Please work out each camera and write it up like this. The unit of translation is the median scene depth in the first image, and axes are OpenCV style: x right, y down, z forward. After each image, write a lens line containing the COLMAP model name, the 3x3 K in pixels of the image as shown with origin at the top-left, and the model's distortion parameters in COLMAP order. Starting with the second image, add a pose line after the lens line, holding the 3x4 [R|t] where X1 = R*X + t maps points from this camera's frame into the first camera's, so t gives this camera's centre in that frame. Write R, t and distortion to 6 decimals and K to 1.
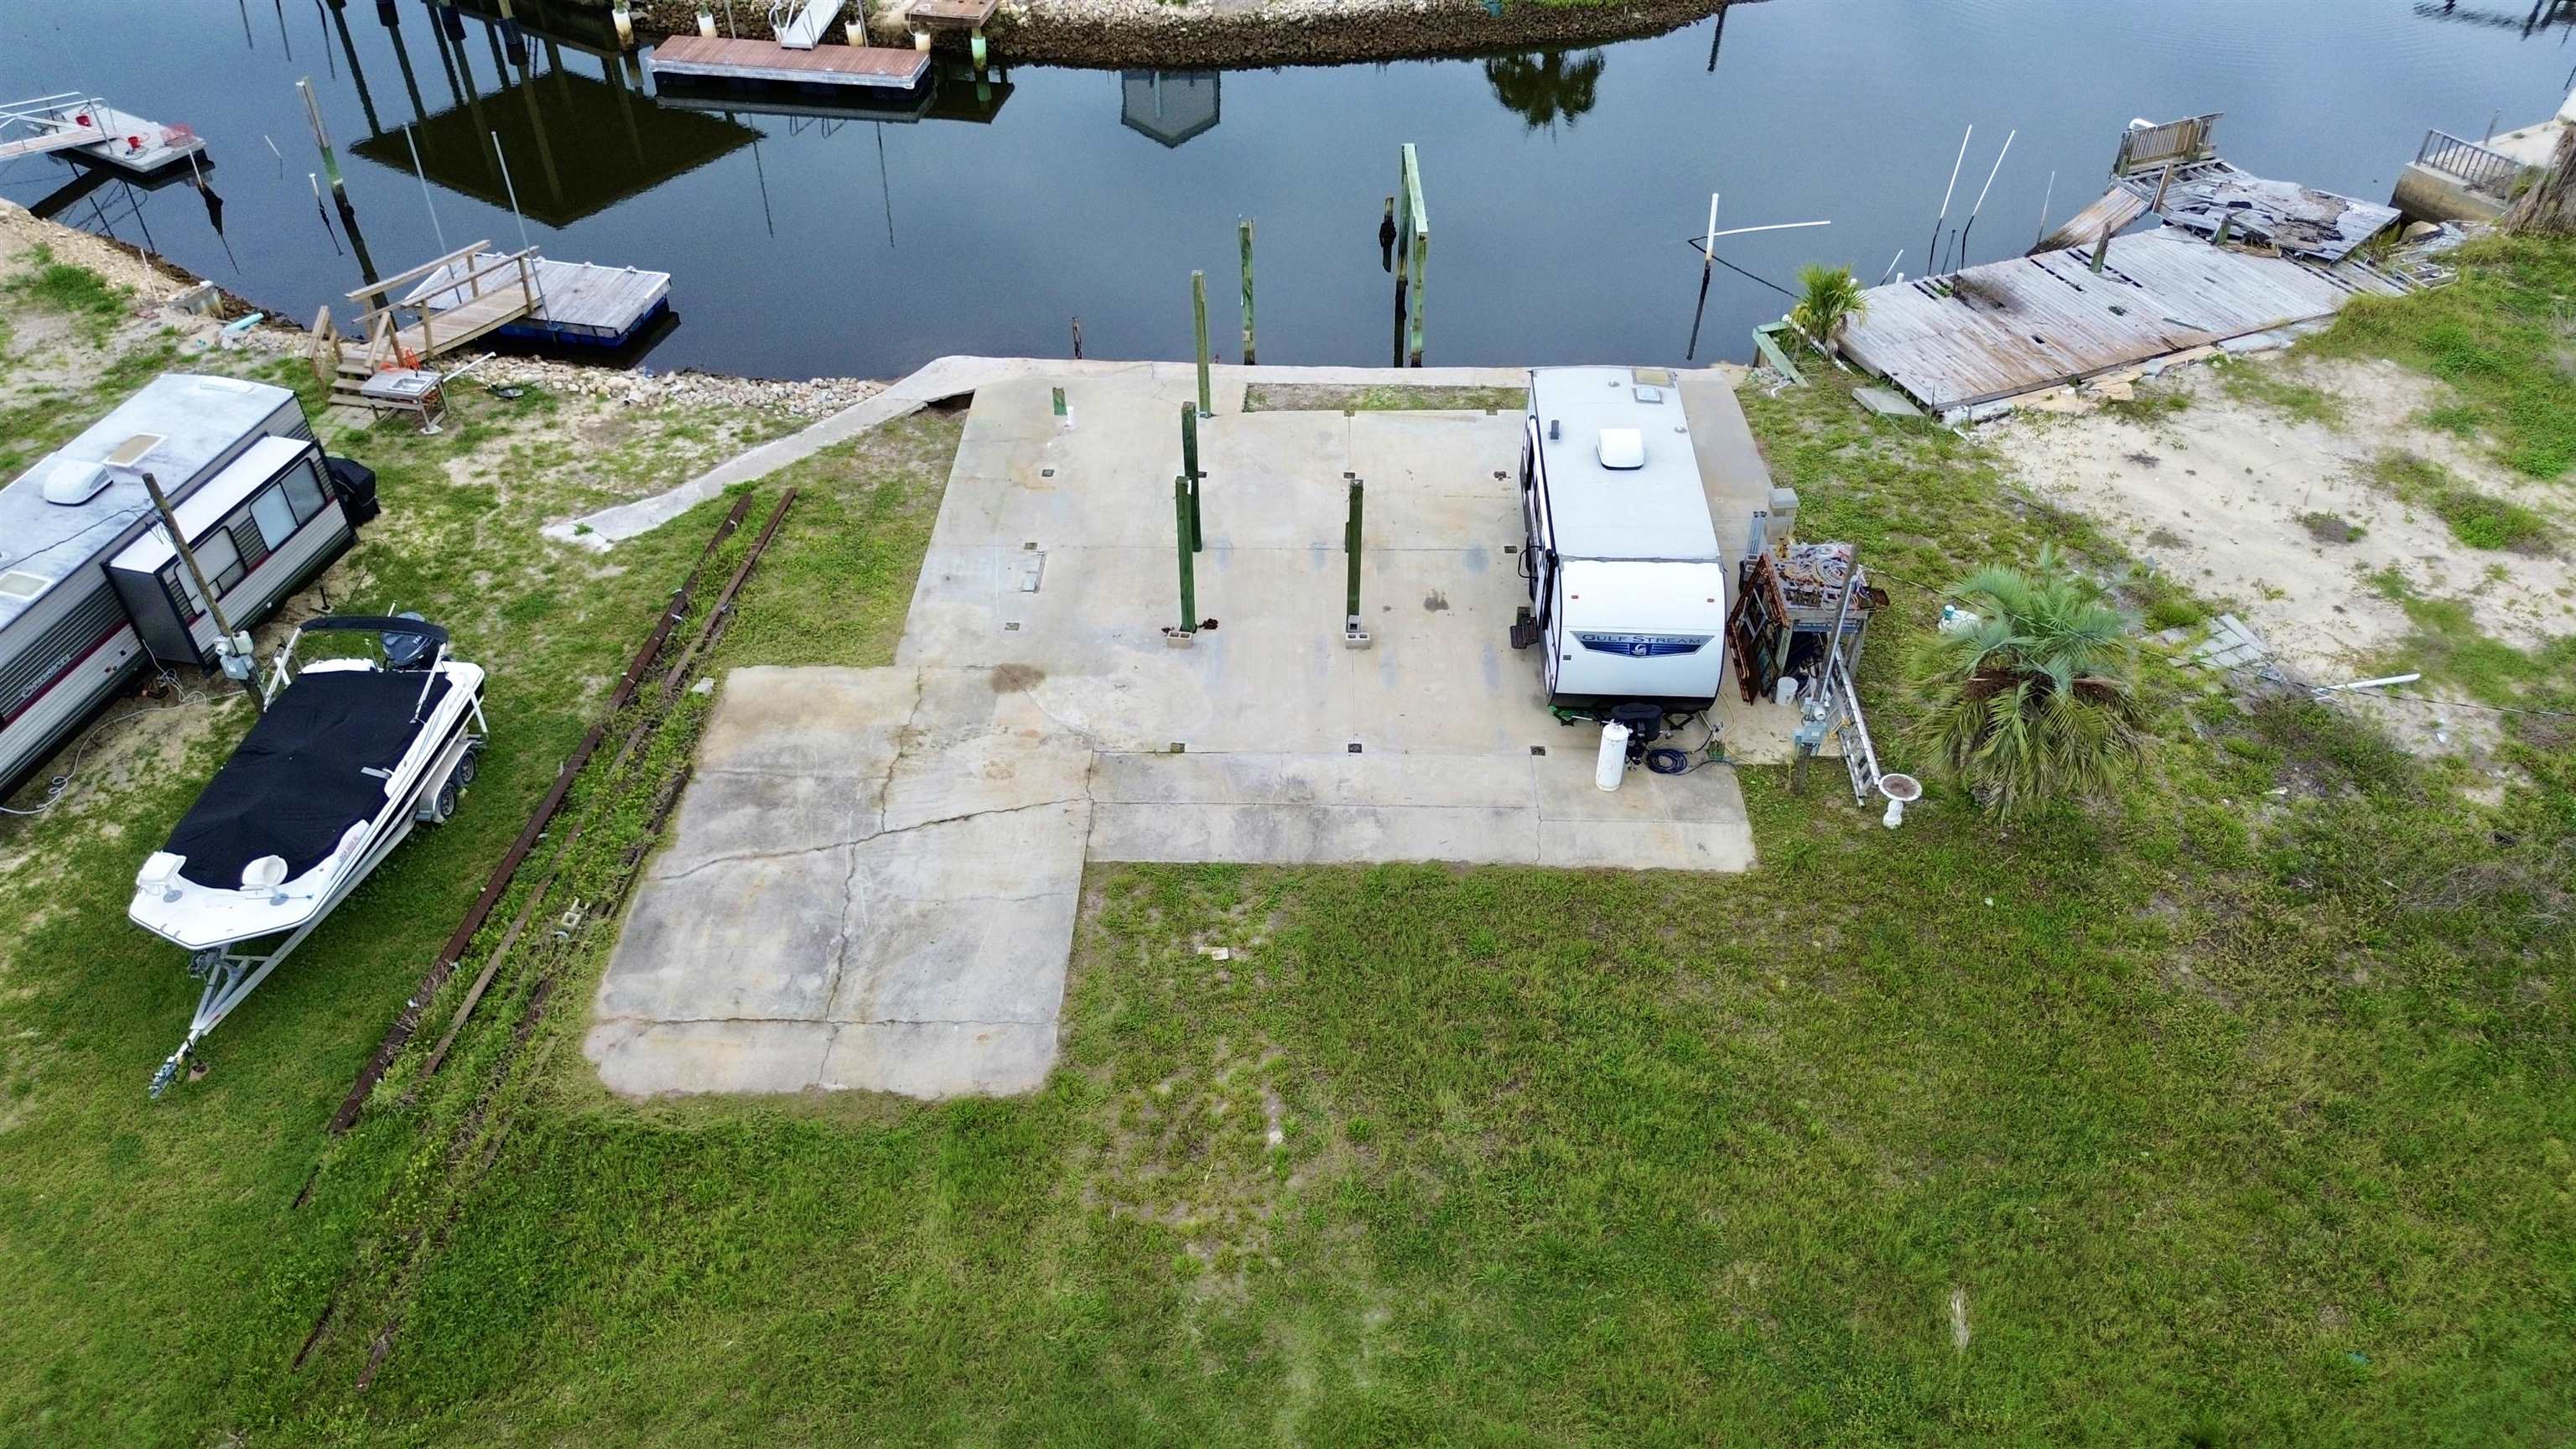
lens RADIAL K [[1850.1, 0, 1297.4], [0, 1850.1, 697.6], [0, 0, 1]] dist [0.064960, -0.060468]
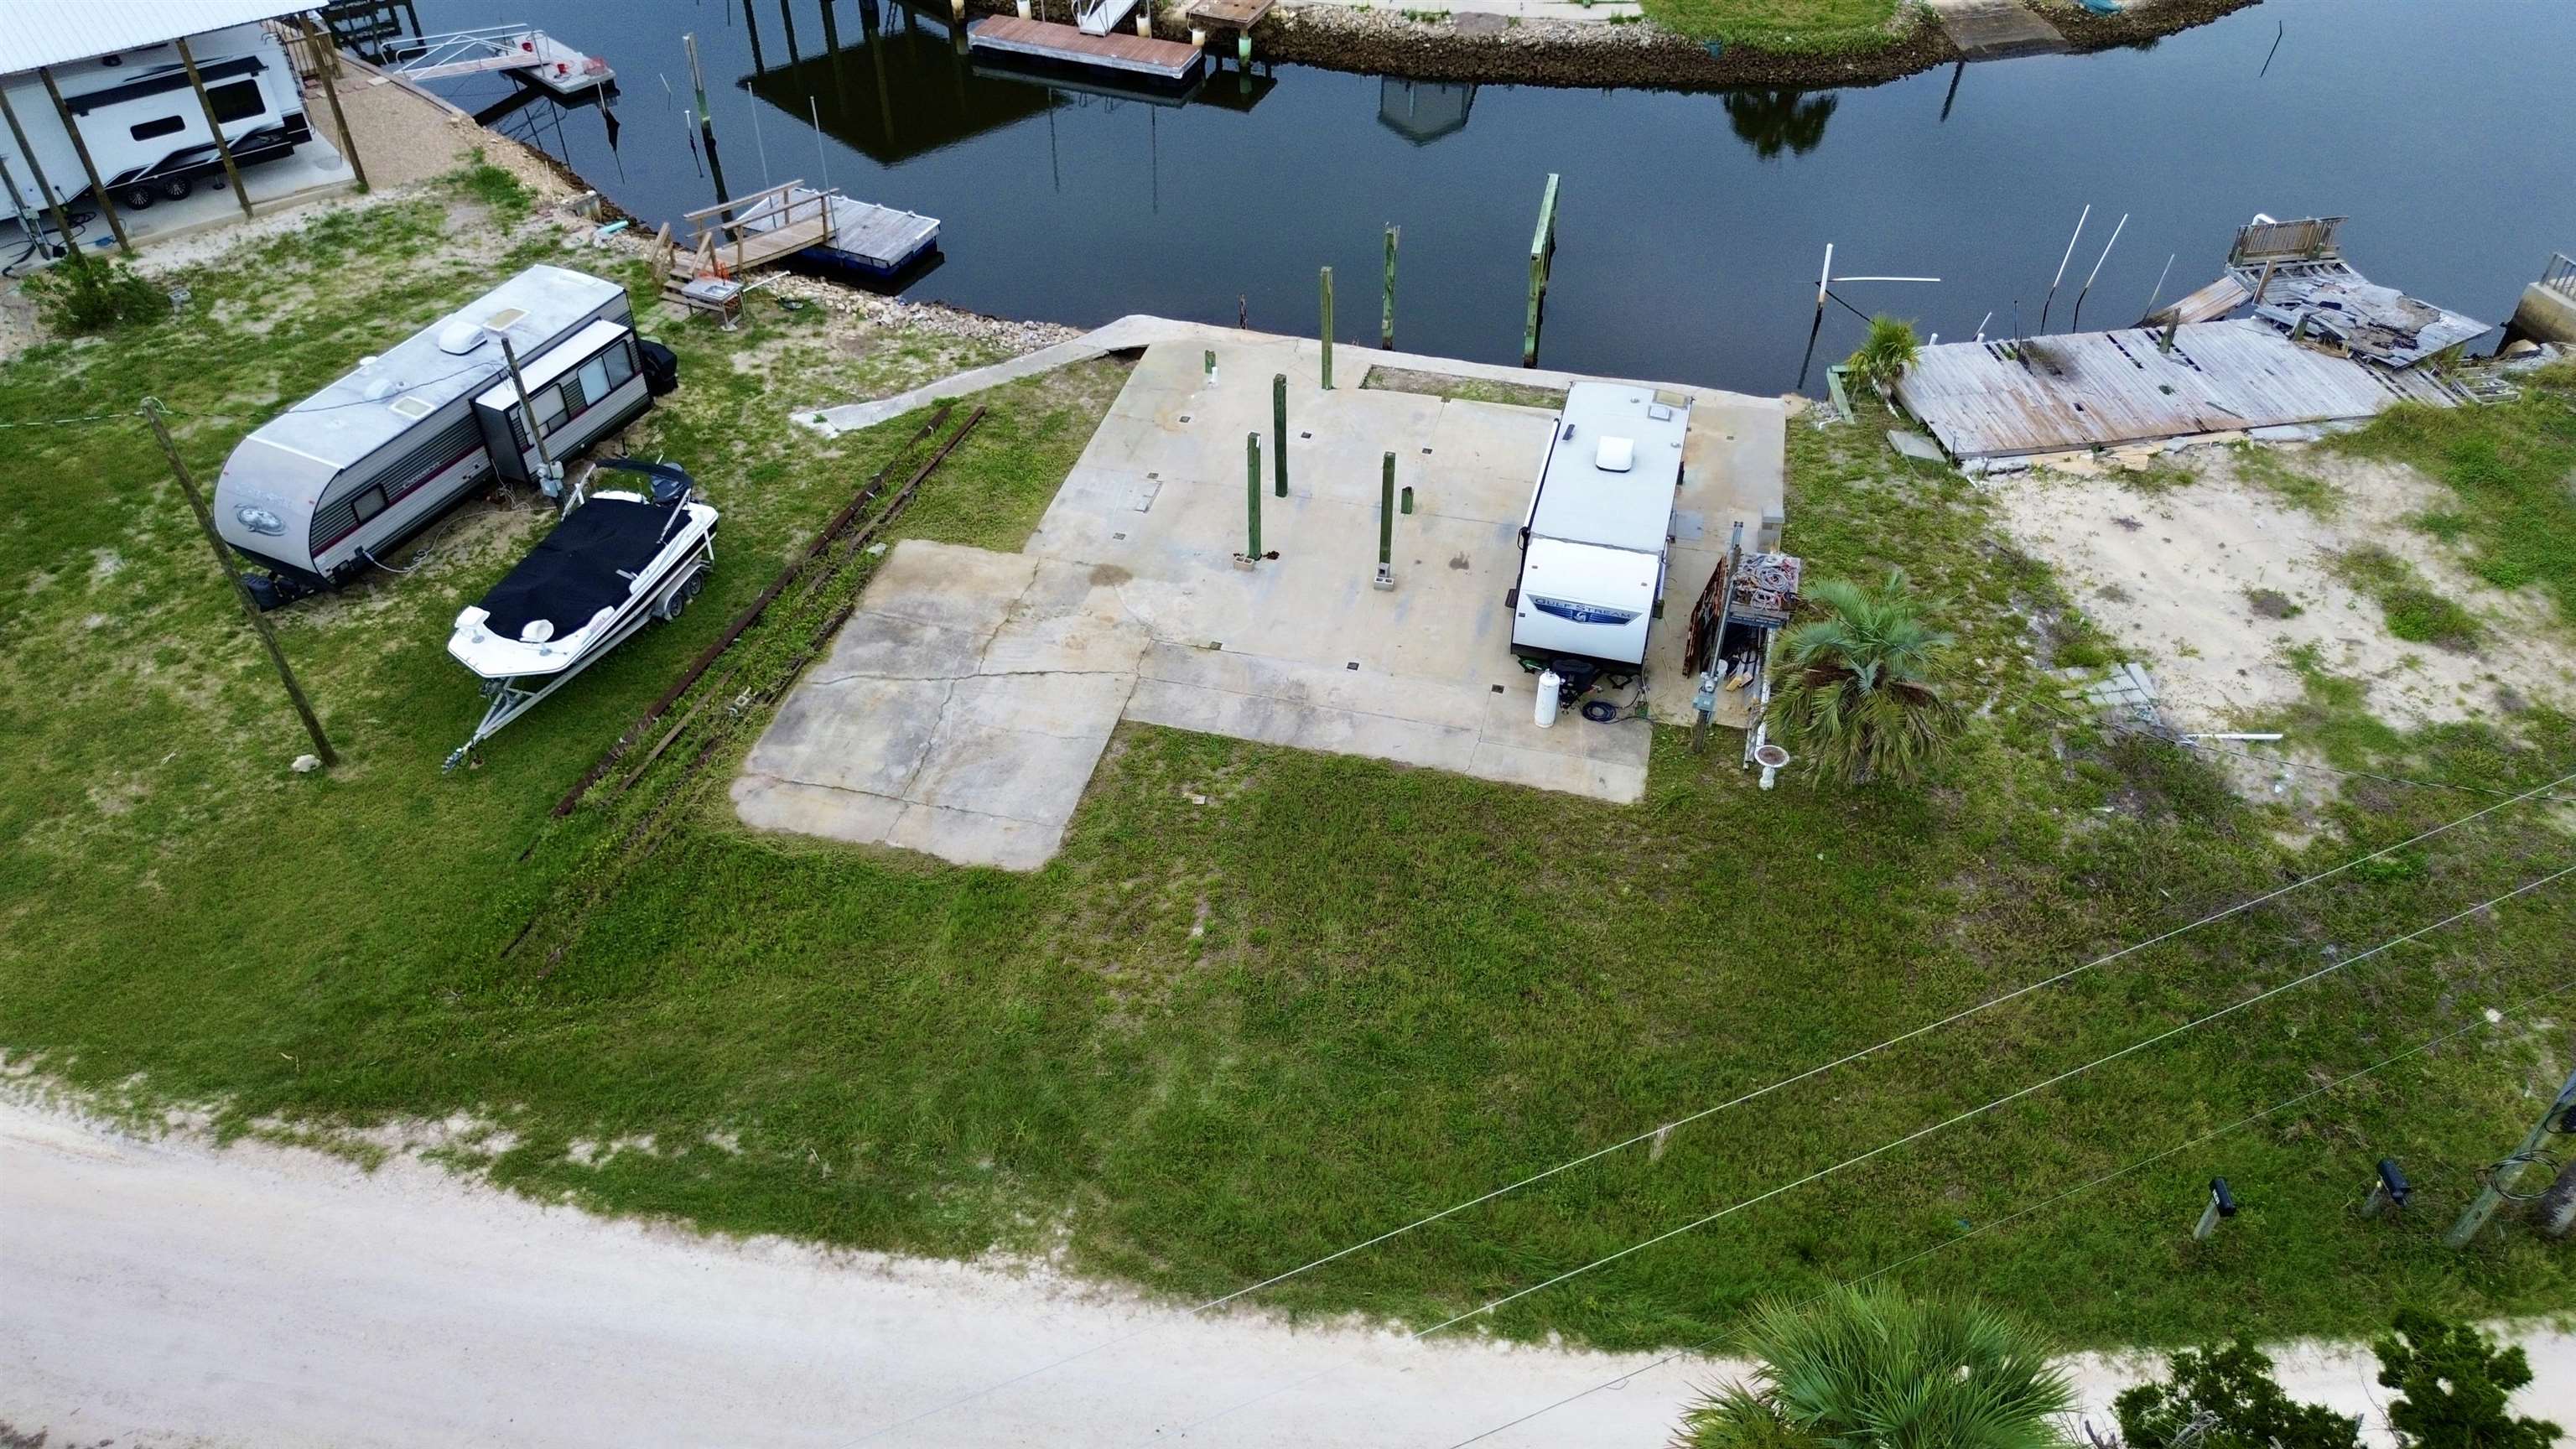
lens RADIAL K [[1835.6, 0, 1302.1], [0, 1835.6, 720.6], [0, 0, 1]] dist [0.068598, -0.072459]
pose [[0.975589, 0.146732, -0.163387, 0.196071], [-0.141911, 0.989036, 0.040864, 0.017452], [0.167592, -0.016680, 0.985715, -0.217972]]
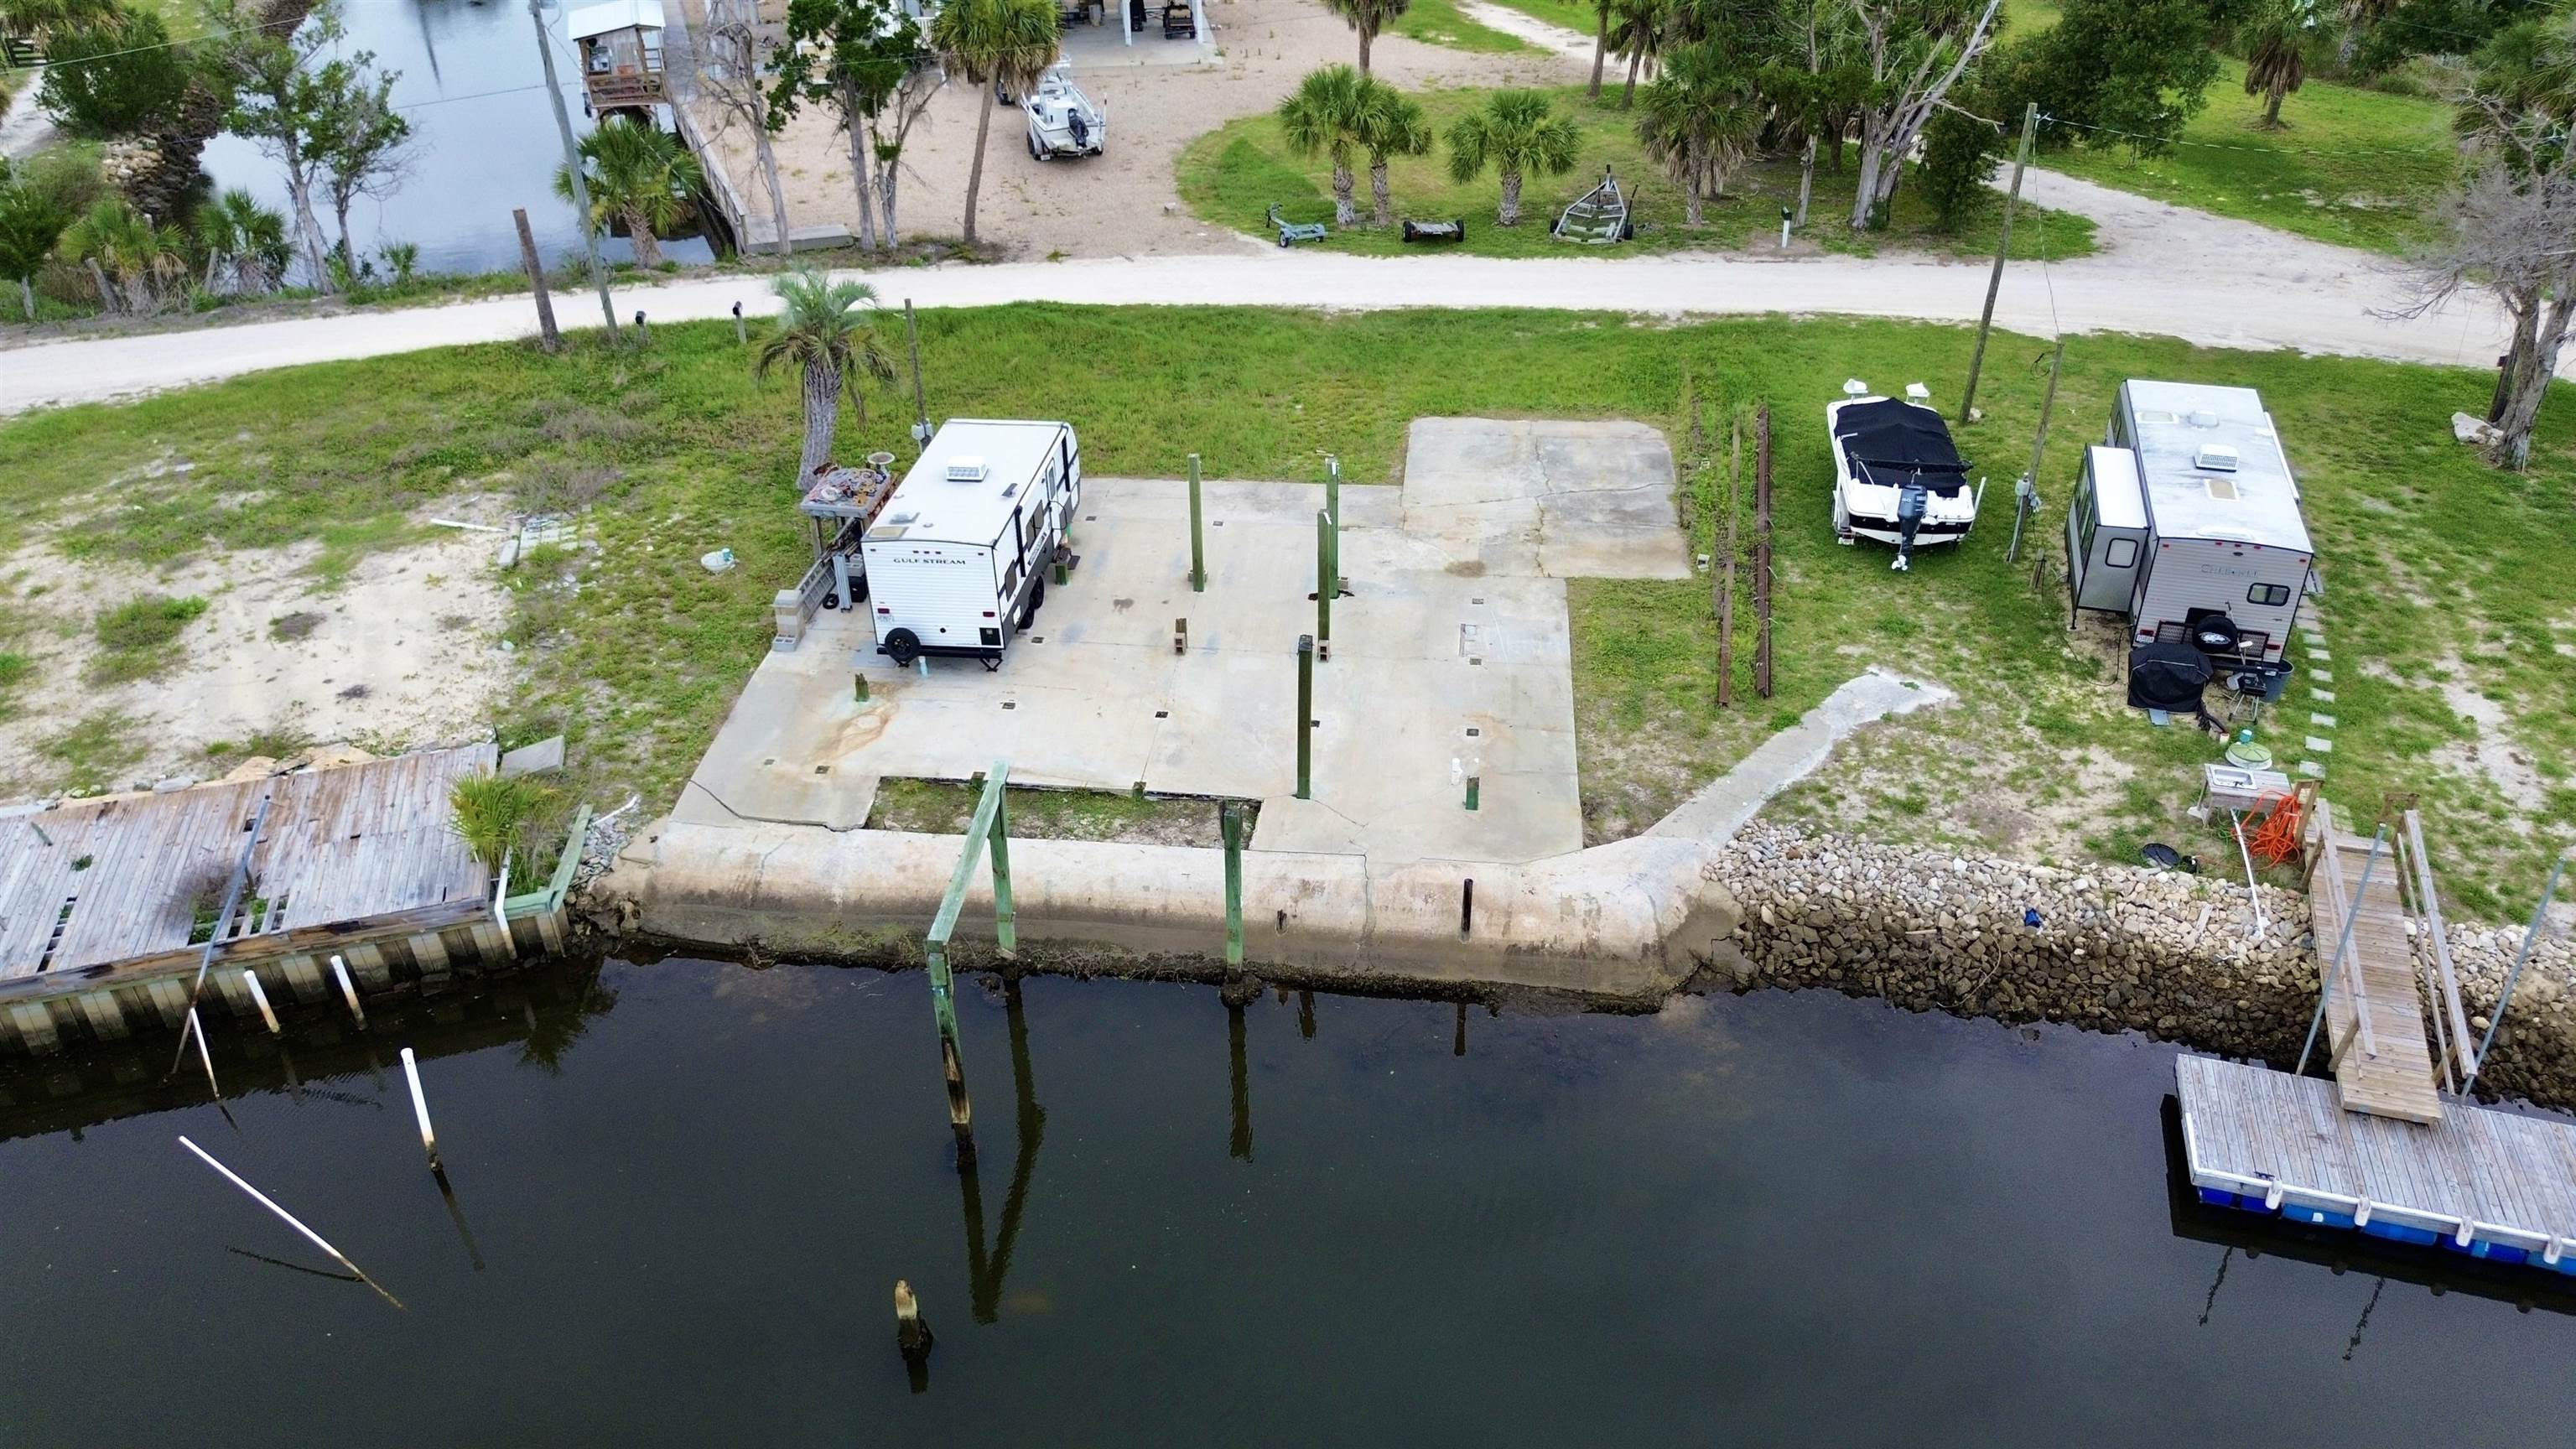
lens RADIAL K [[1821.6, 0, 1297.7], [0, 1821.6, 724.9], [0, 0, 1]] dist [0.095963, -0.129249]
pose [[-0.996384, -0.041287, 0.074260, -0.133140], [0.056757, 0.326964, 0.943331, -1.182975], [-0.063228, 0.944134, -0.323439, 1.522245]]
